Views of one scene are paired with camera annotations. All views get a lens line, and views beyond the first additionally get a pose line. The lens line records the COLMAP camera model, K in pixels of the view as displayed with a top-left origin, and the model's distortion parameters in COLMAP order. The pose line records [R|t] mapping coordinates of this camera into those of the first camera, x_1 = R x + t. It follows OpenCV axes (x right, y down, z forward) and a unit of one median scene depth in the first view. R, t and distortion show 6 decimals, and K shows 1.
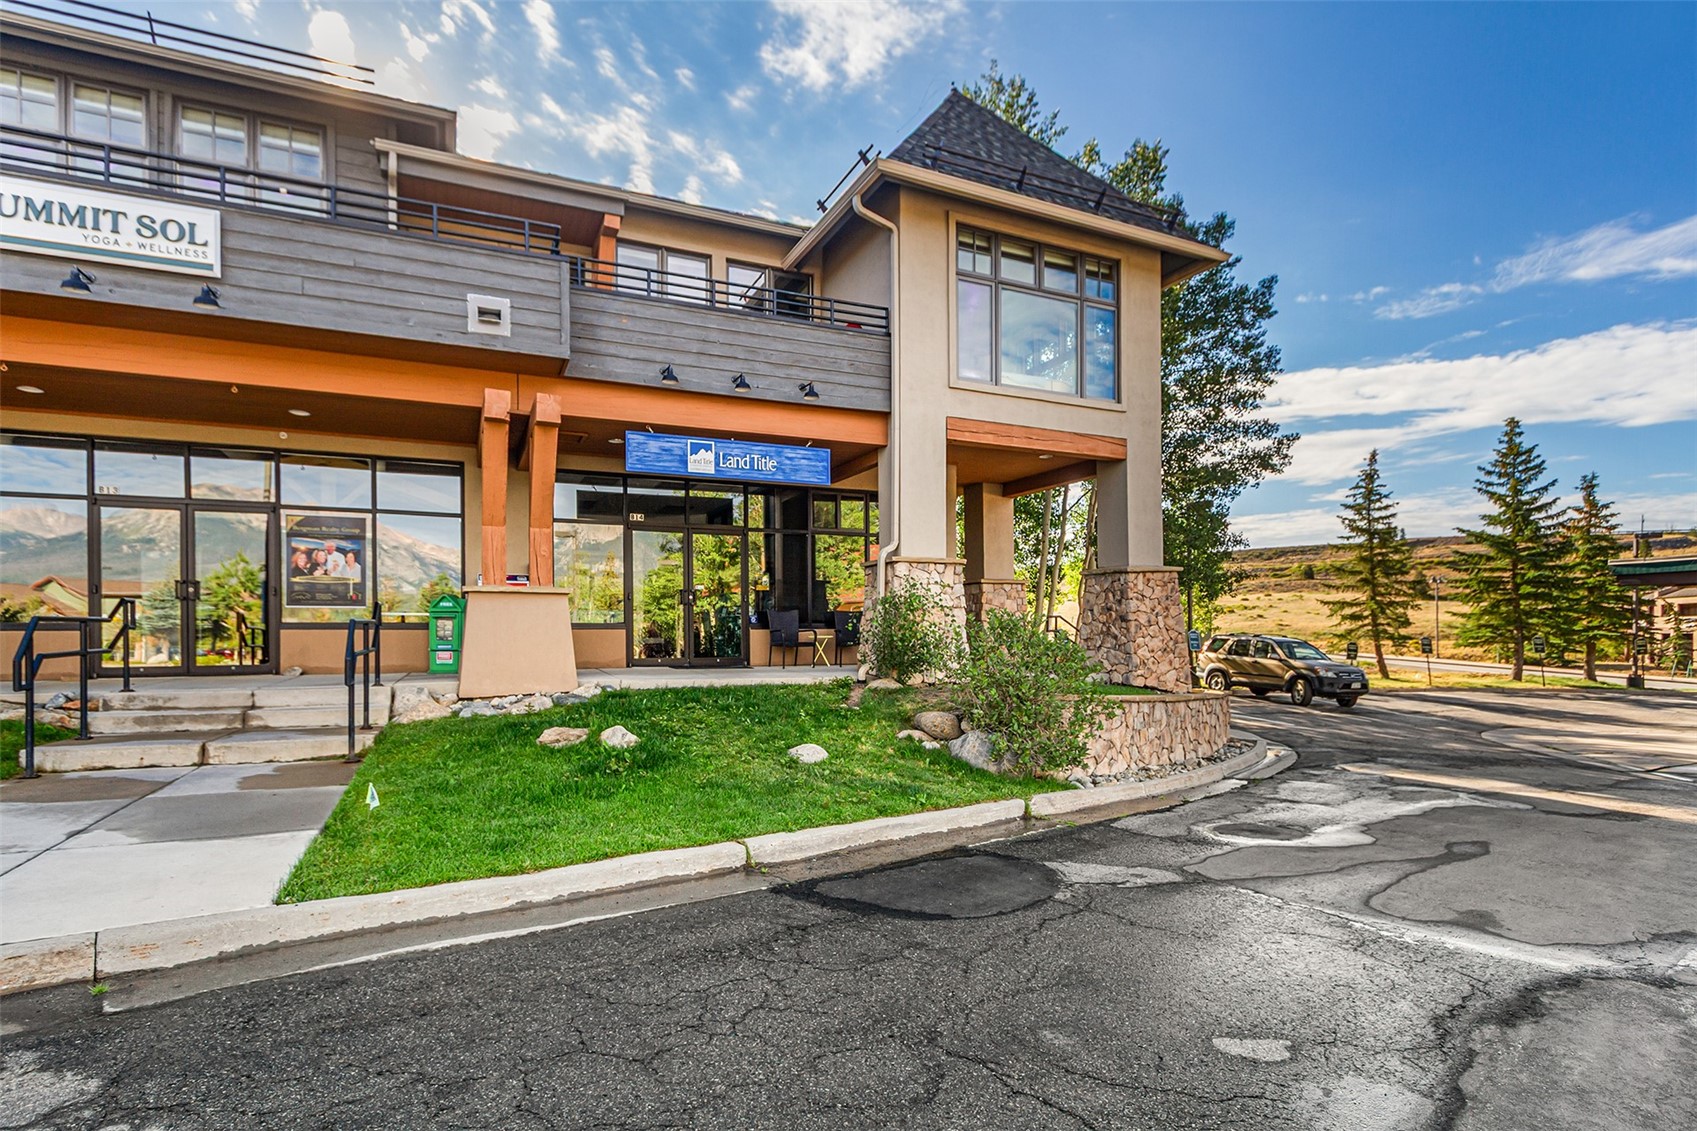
lens RADIAL K [[895.2, 0, 851.6], [0, 895.2, 635.3], [0, 0, 1]] dist [0.002081, -0.001595]
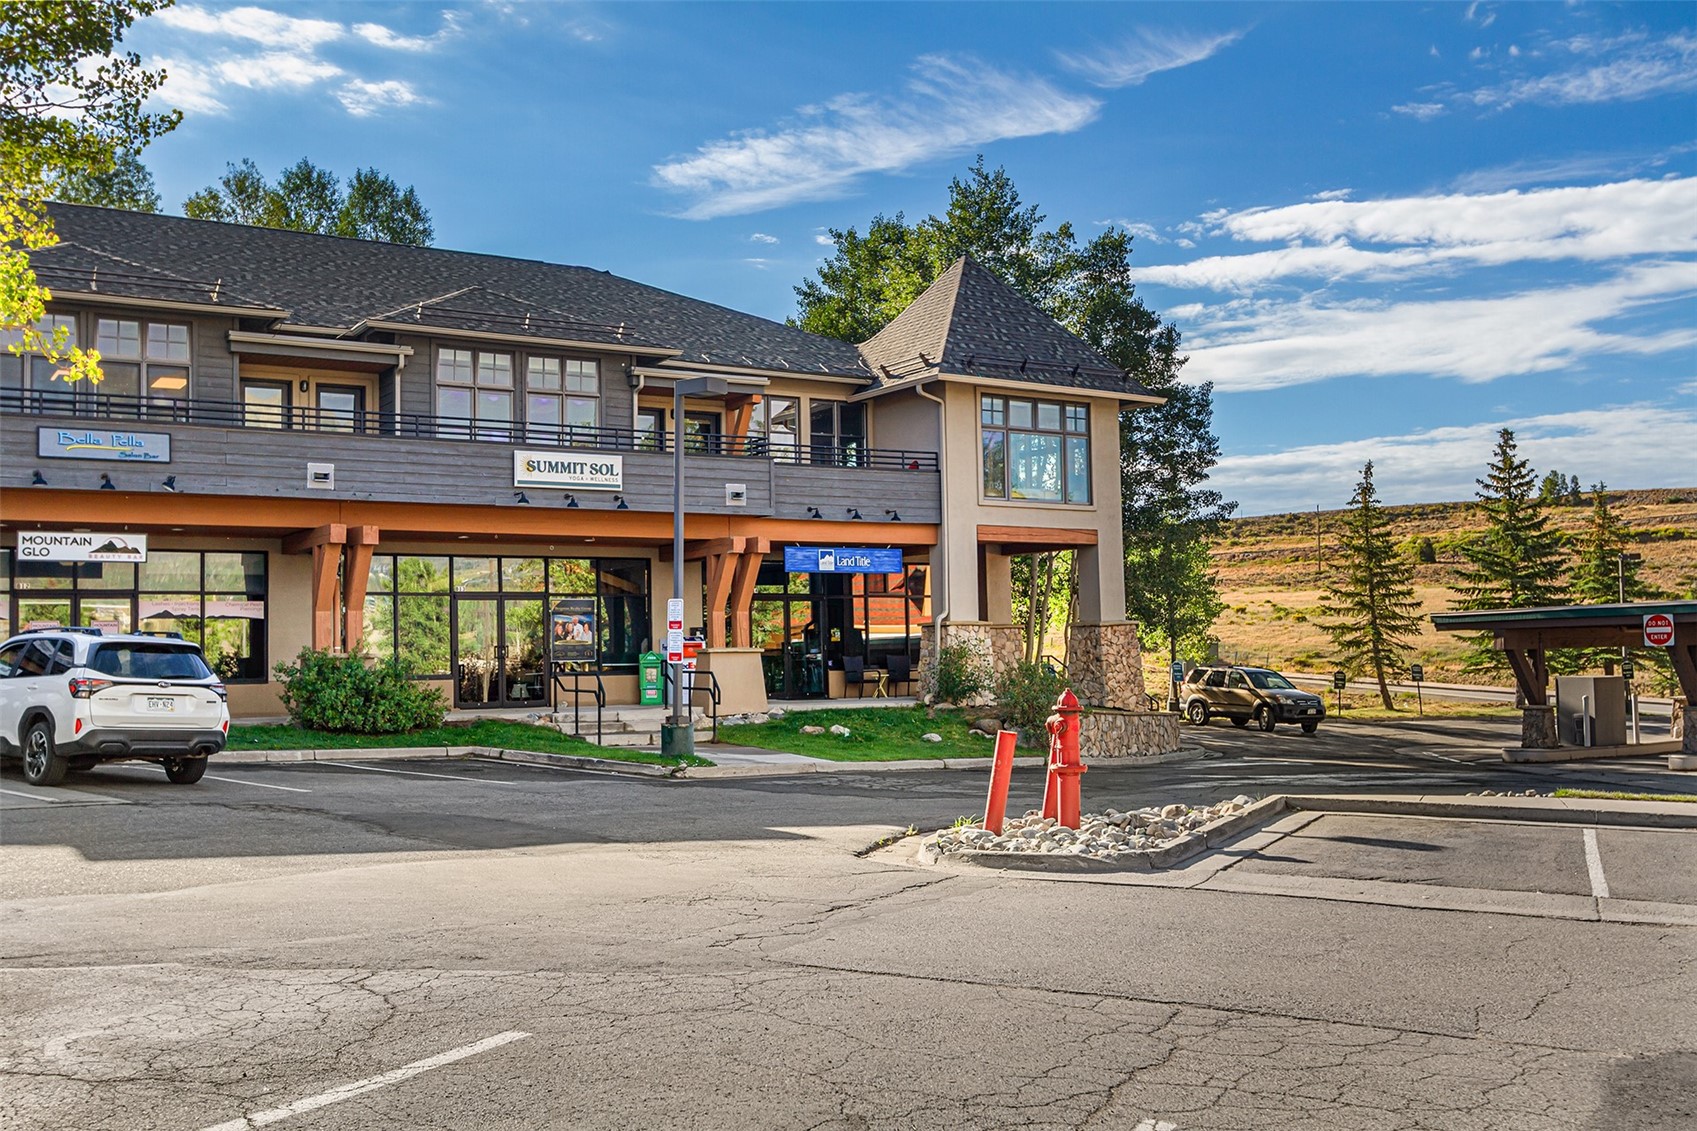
lens RADIAL K [[1848.7, 0, 848.7], [0, 1848.7, 557.6], [0, 0, 1]] dist [-0.022000, 0.000000]
pose [[0.990323, -0.006448, 0.138630, -0.537817], [0.014315, 0.998338, -0.055825, -0.024036], [-0.138040, 0.057270, 0.988770, -2.023527]]
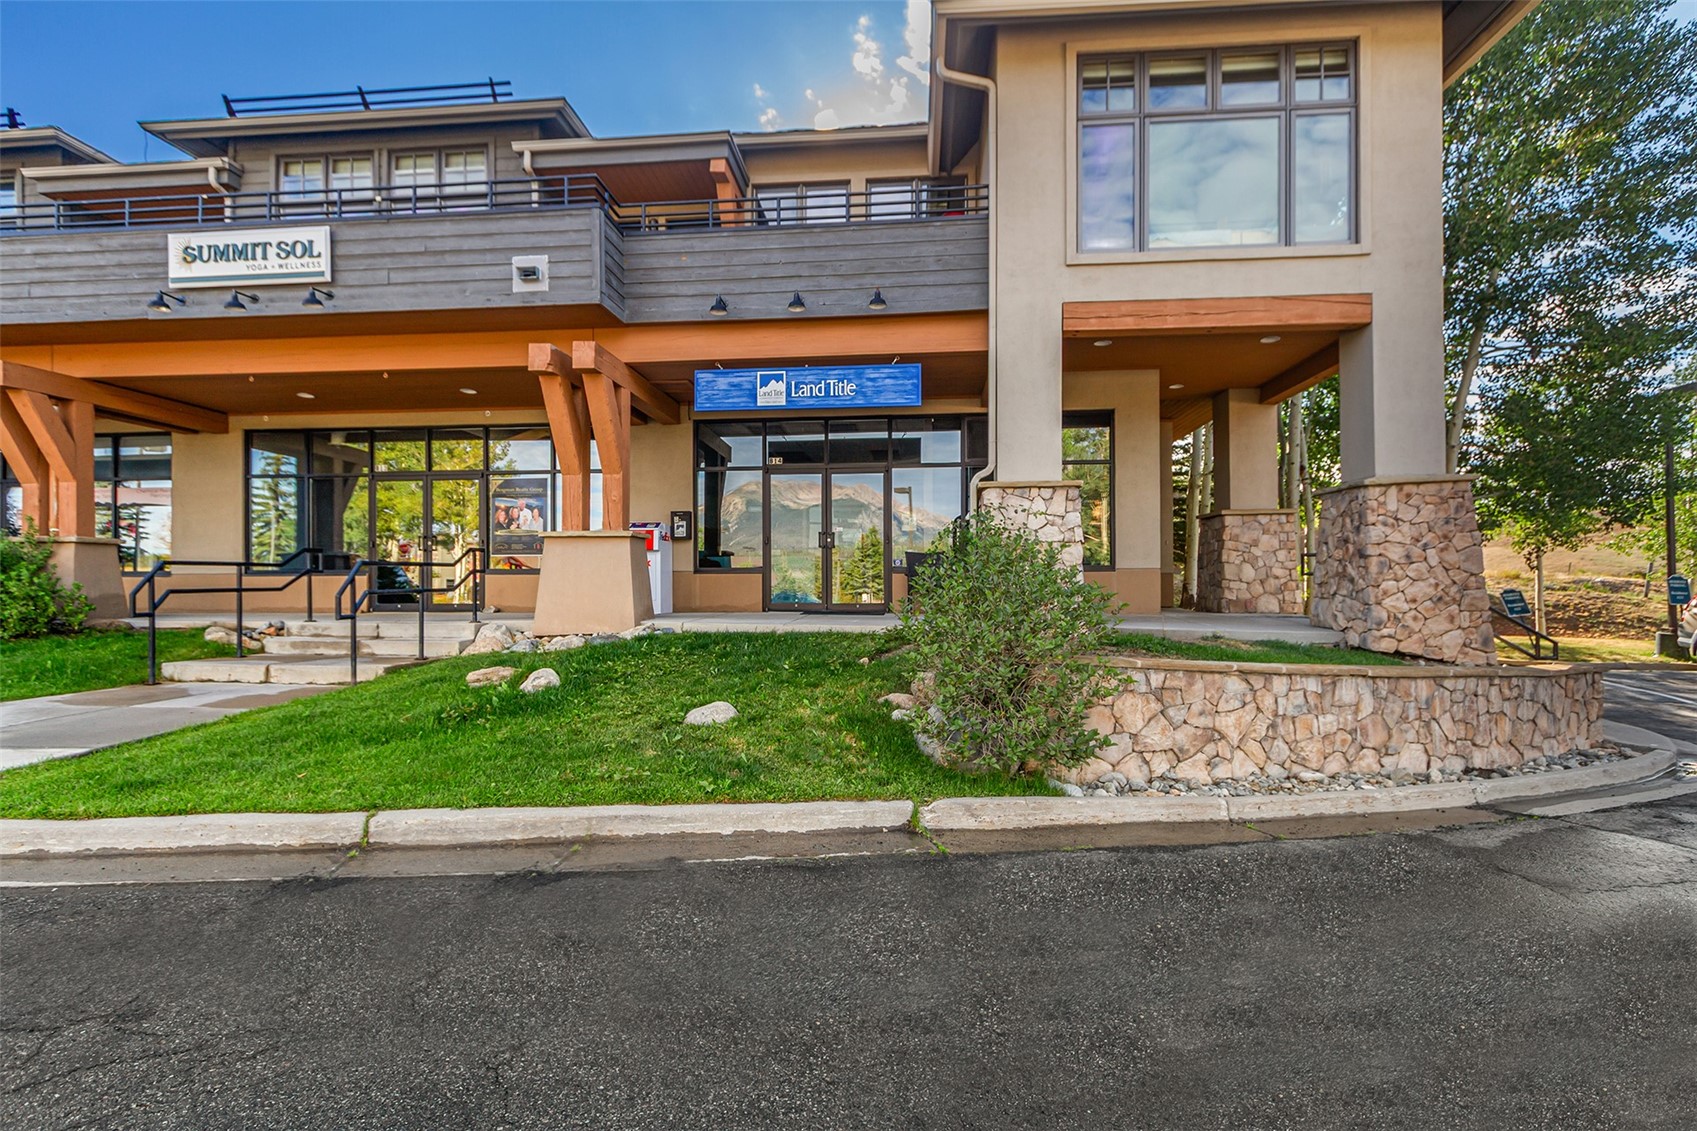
lens RADIAL K [[819.8, 0, 845.0], [0, 819.8, 586.5], [0, 0, 1]] dist [0.004665, -0.001223]
pose [[0.859121, 0.000795, -0.511772, 0.320659], [-0.001496, 0.999998, -0.000958, 0.009152], [0.511770, 0.001589, 0.859121, 0.280867]]
